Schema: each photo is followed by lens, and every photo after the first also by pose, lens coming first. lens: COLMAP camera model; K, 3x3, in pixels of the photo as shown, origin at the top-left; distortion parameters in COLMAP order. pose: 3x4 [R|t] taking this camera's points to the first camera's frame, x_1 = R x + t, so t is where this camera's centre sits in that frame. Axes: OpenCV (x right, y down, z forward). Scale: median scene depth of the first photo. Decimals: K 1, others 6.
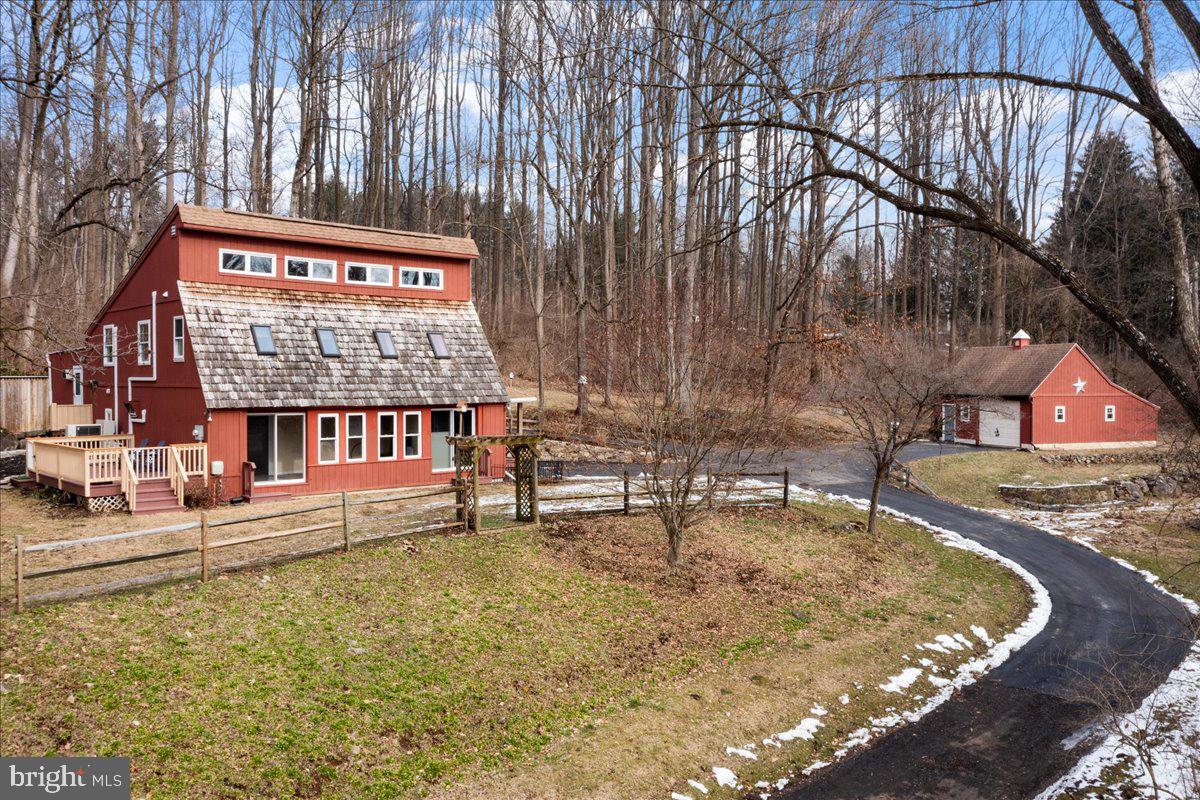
lens RADIAL K [[954.7, 0, 600.0], [0, 954.7, 400.0], [0, 0, 1]] dist [-0.009582, -0.004343]
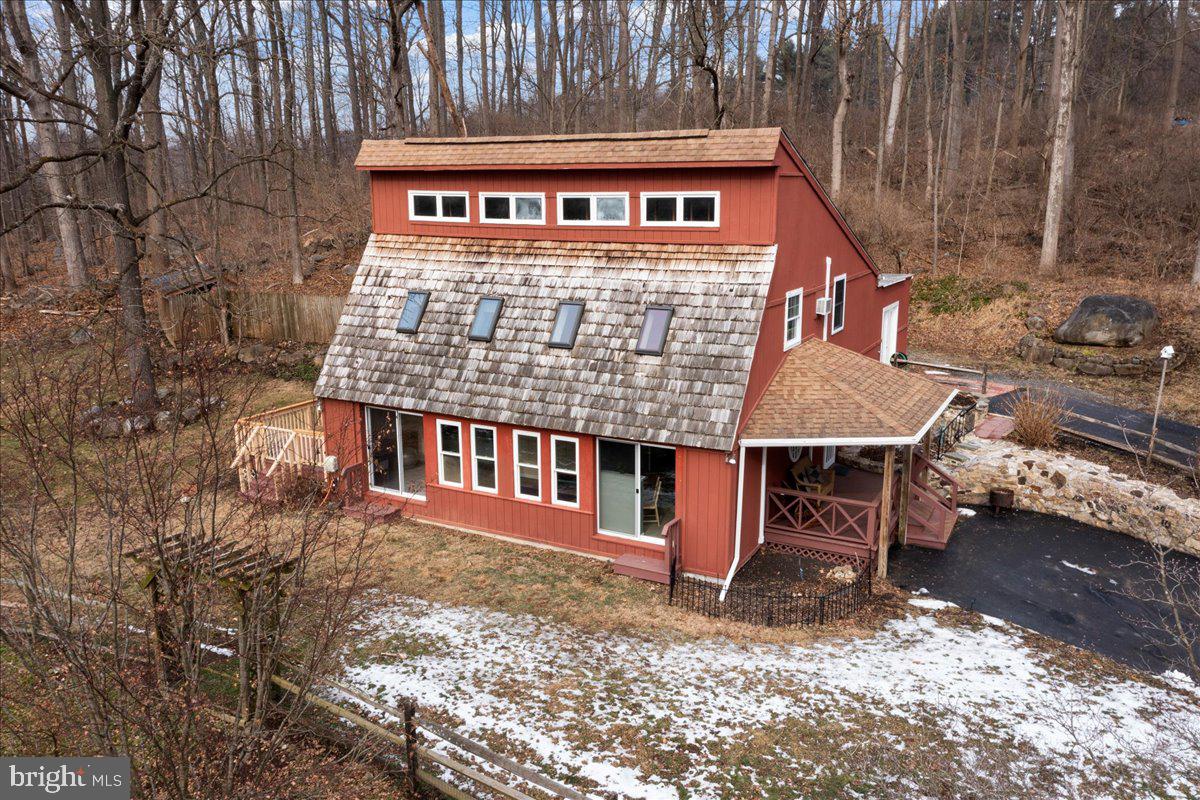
lens RADIAL K [[953.0, 0, 600.0], [0, 953.0, 400.0], [0, 0, 1]] dist [-0.007950, 0.000730]
pose [[0.321431, 0.206306, -0.924186, 0.412396], [-0.016084, 0.977027, 0.212508, -0.154108], [0.946796, -0.053442, 0.317365, 0.858895]]
